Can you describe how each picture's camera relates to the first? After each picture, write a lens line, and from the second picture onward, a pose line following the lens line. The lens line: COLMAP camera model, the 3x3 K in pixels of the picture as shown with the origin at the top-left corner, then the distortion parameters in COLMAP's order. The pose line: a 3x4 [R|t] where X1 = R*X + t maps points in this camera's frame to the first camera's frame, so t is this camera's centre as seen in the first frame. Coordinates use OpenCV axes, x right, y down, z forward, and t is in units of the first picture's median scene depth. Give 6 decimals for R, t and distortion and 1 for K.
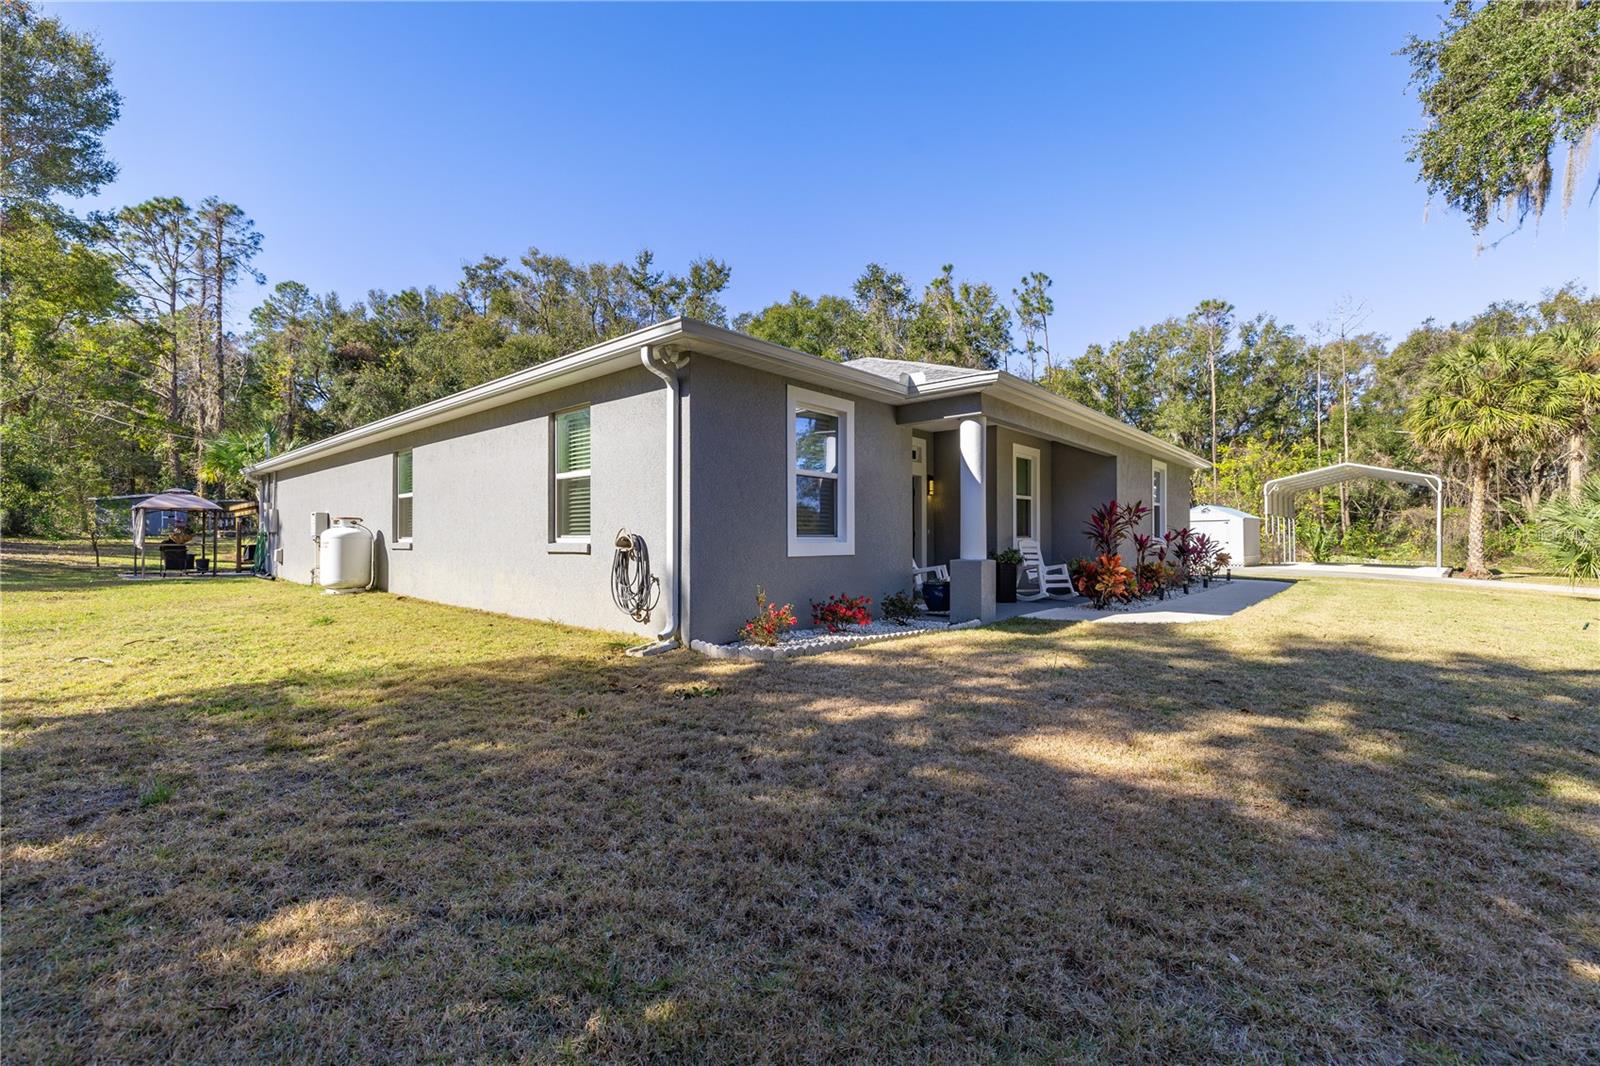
lens RADIAL K [[659.6, 0, 796.9], [0, 659.6, 549.8], [0, 0, 1]] dist [0.001588, -0.000322]
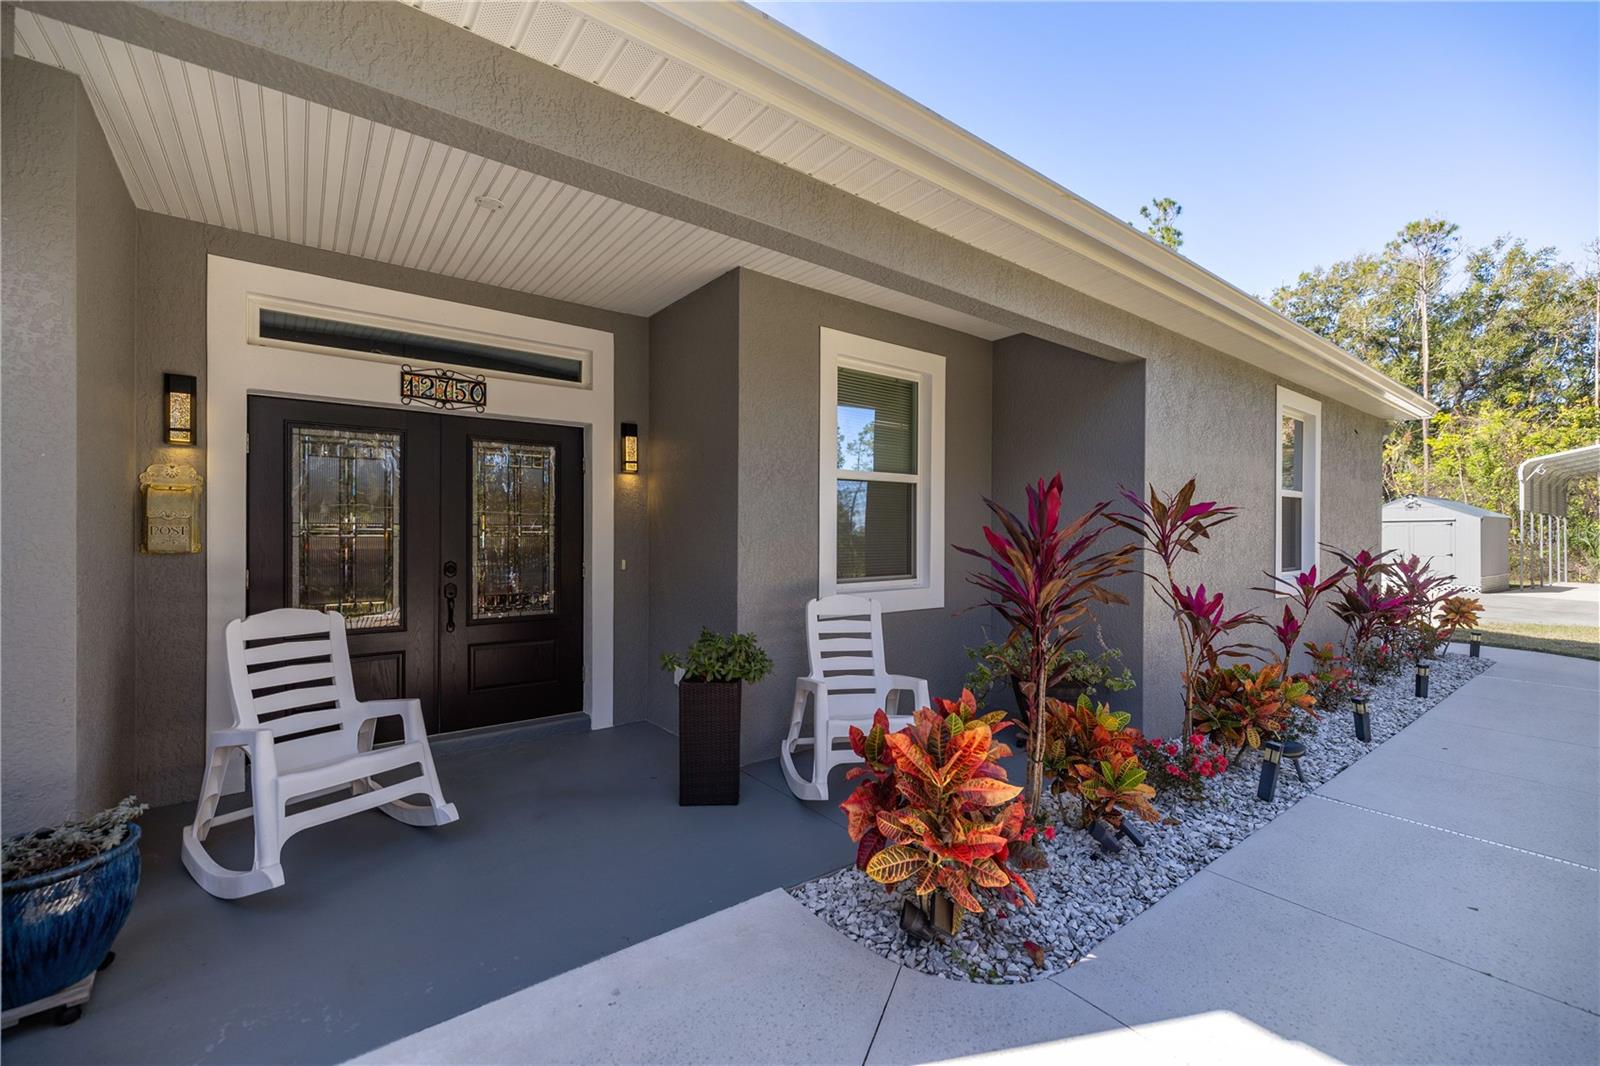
lens RADIAL K [[659.6, 0, 793.4], [0, 659.6, 547.7], [0, 0, 1]] dist [0.001588, -0.000322]
pose [[0.980974, 0.008332, -0.193960, 0.093976], [-0.007790, 0.999963, 0.003555, -0.009931], [0.193983, -0.001976, 0.981003, 0.155775]]
